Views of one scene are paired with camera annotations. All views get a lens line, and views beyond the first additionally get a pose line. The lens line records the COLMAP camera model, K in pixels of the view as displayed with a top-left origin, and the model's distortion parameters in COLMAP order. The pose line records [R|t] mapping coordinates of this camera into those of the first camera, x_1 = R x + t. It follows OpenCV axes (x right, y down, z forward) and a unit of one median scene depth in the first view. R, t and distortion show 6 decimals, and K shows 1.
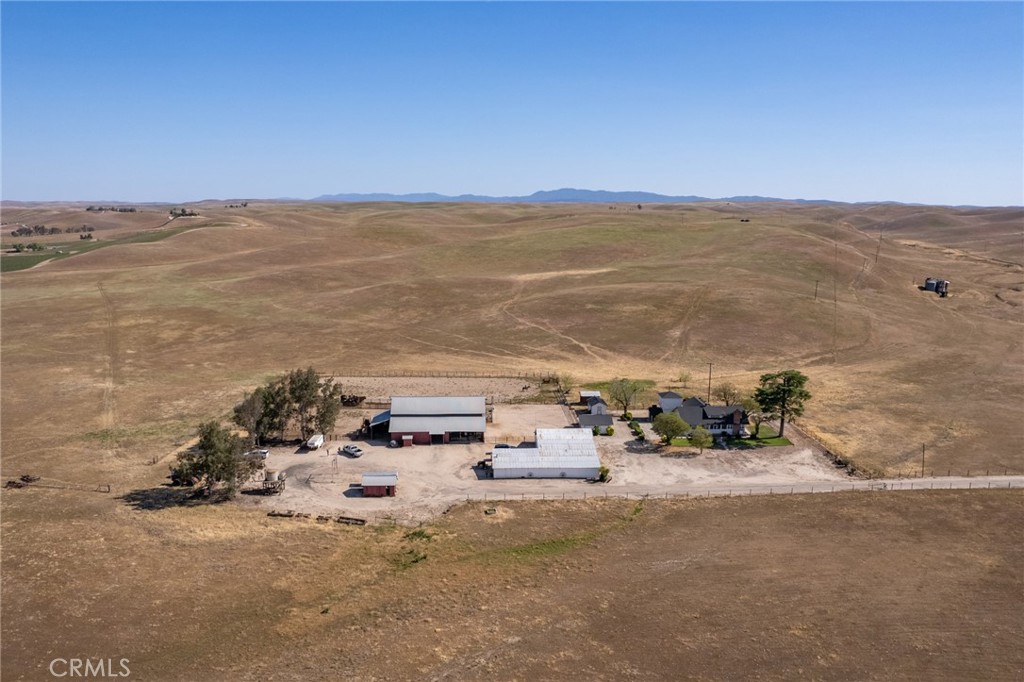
lens RADIAL K [[655.6, 0, 515.2], [0, 655.6, 345.4], [0, 0, 1]] dist [-0.081442, 0.075316]
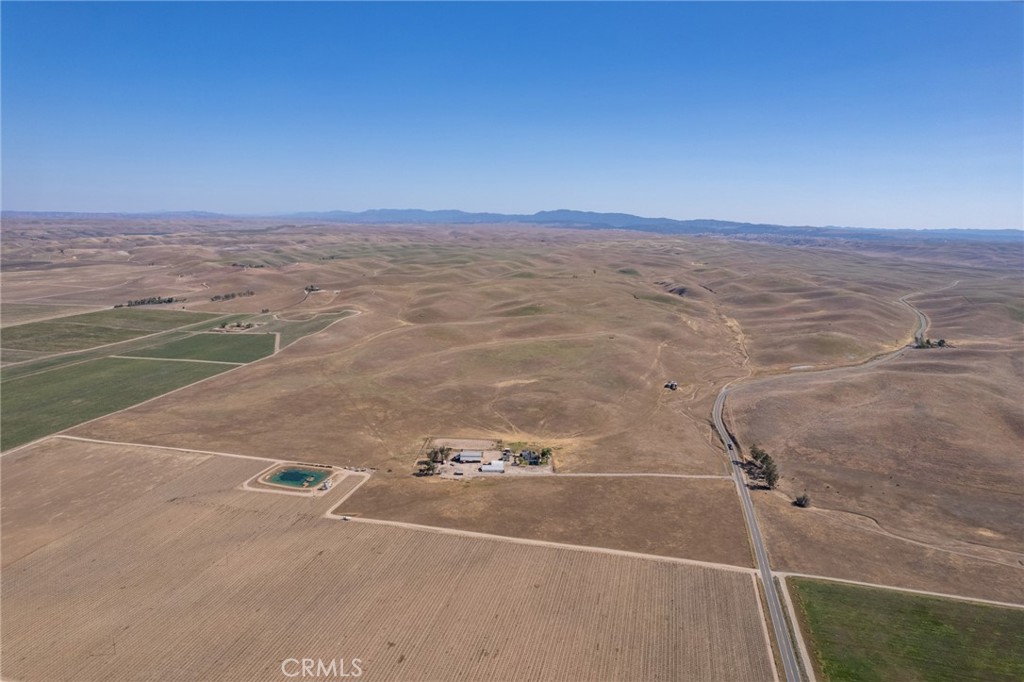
lens RADIAL K [[655.6, 0, 515.2], [0, 655.6, 345.4], [0, 0, 1]] dist [-0.081442, 0.075316]
pose [[0.999518, 0.015199, -0.027082, 0.307111], [-0.012870, 0.996368, 0.084175, -1.062614], [0.028263, -0.083786, 0.996083, -3.507779]]
